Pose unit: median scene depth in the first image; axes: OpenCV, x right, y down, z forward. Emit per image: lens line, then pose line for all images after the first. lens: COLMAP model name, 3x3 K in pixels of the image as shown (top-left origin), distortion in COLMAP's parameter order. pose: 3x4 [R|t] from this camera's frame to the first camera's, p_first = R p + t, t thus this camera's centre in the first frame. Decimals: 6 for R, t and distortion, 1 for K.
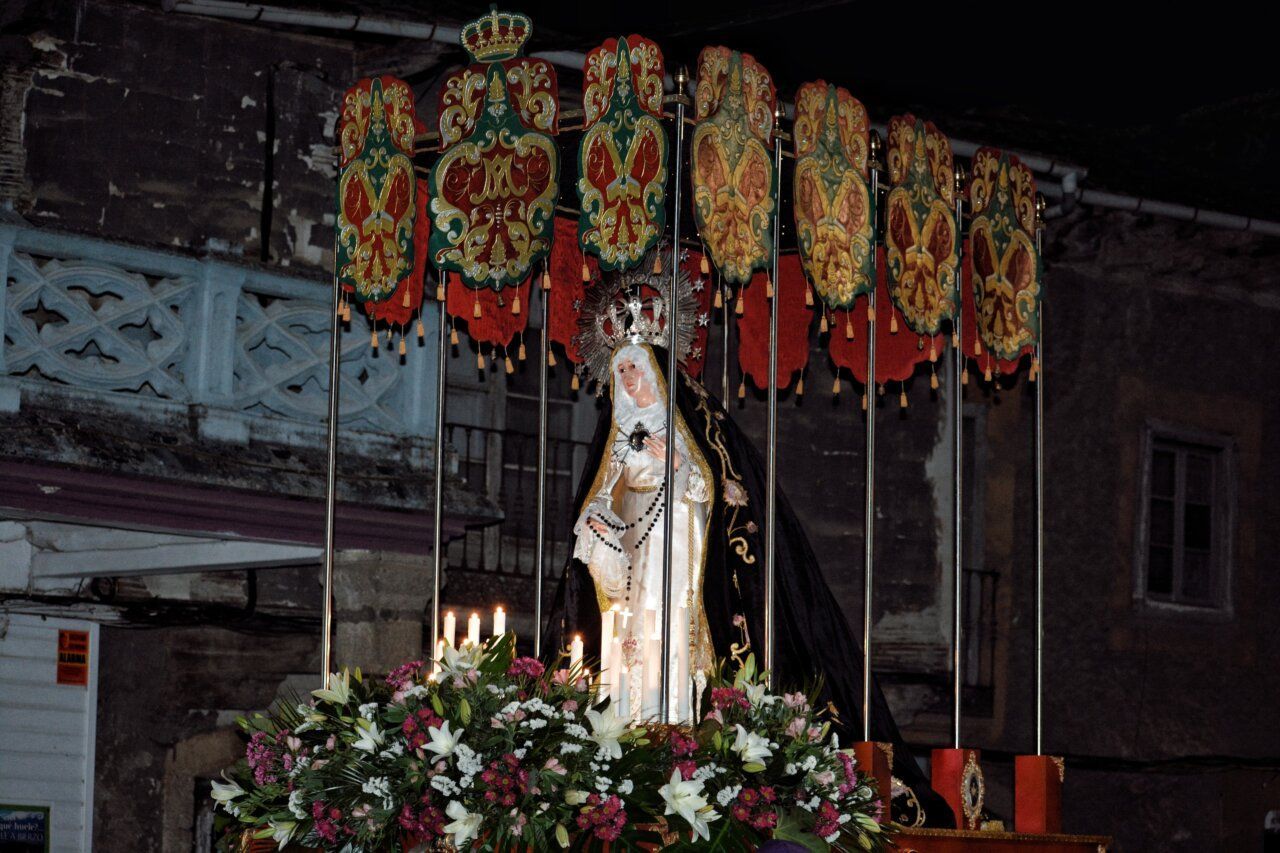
lens RADIAL K [[4059.8, 0, 639.8], [0, 4059.8, 426.8], [0, 0, 1]] dist [-0.350465, 2.837007]
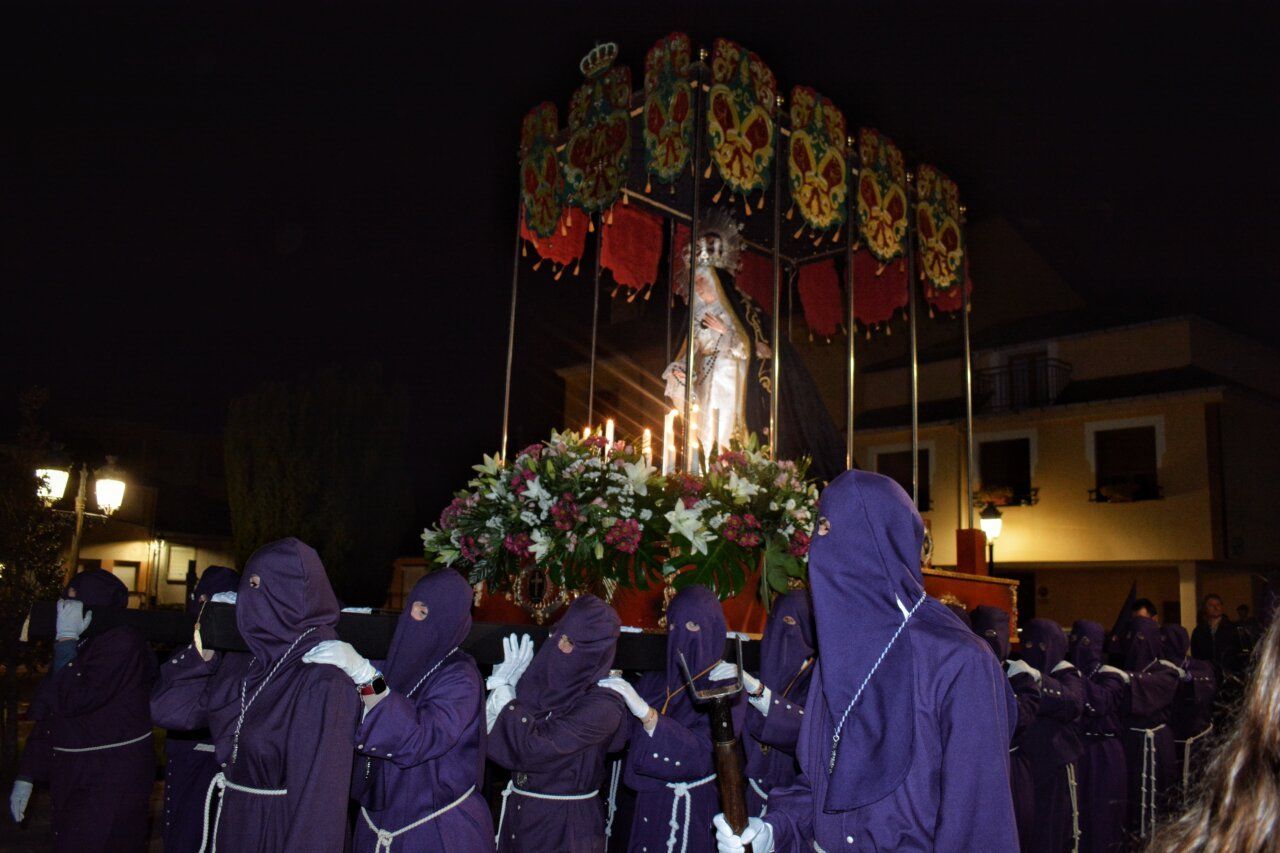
lens RADIAL K [[1125.3, 0, 642.3], [0, 1125.3, 428.8], [0, 0, 1]] dist [-0.104688, 0.000824]
pose [[0.978295, -0.020009, -0.206249, 0.069886], [0.003150, 0.996648, -0.081748, 0.085757], [0.207193, 0.079324, 0.975079, 0.592045]]
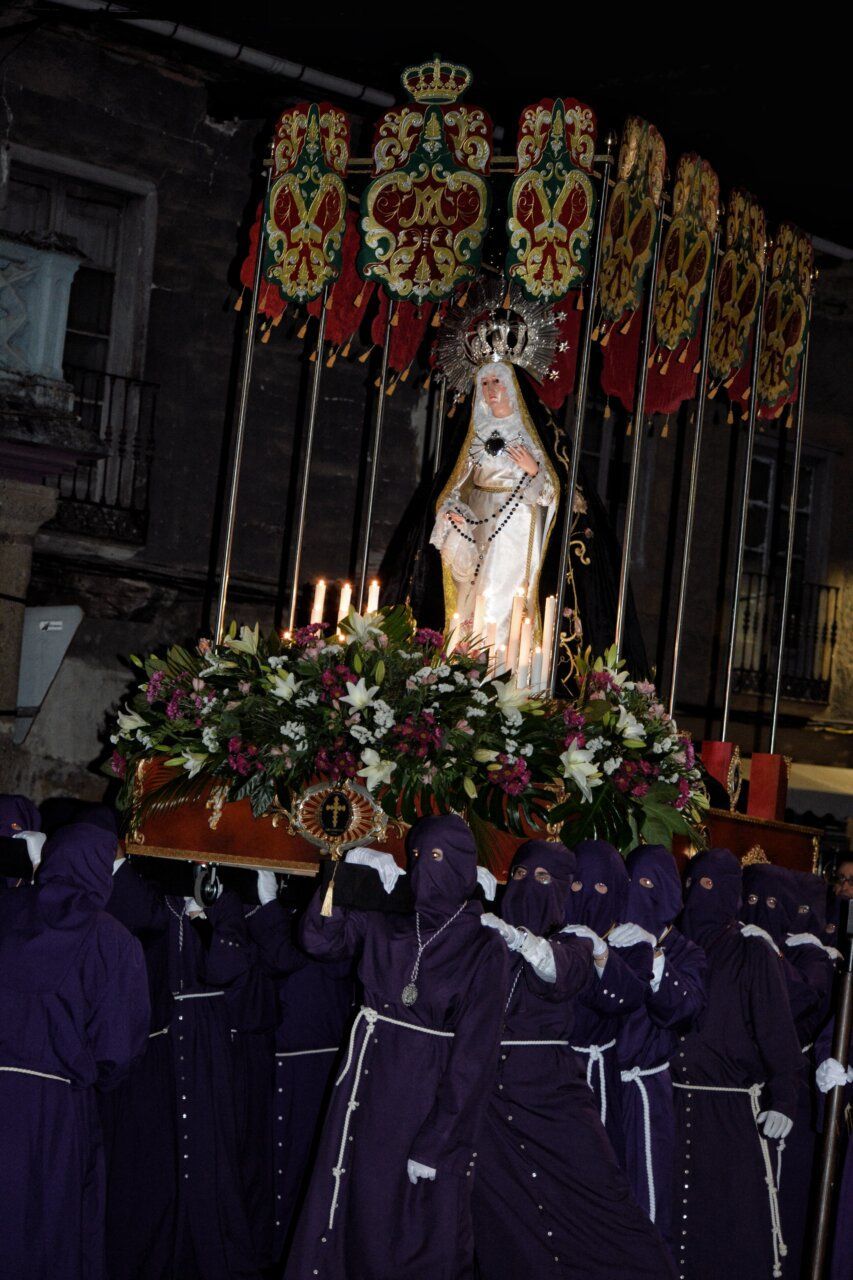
lens RADIAL K [[4059.8, 0, 428.0], [0, 4059.8, 640.2], [0, 0, 1]] dist [-0.350465, 2.837007]
pose [[0.980021, 0.096058, 0.174160, -0.222255], [-0.105956, 0.993191, 0.048430, 0.004404], [-0.168322, -0.065916, 0.983526, -0.124101]]
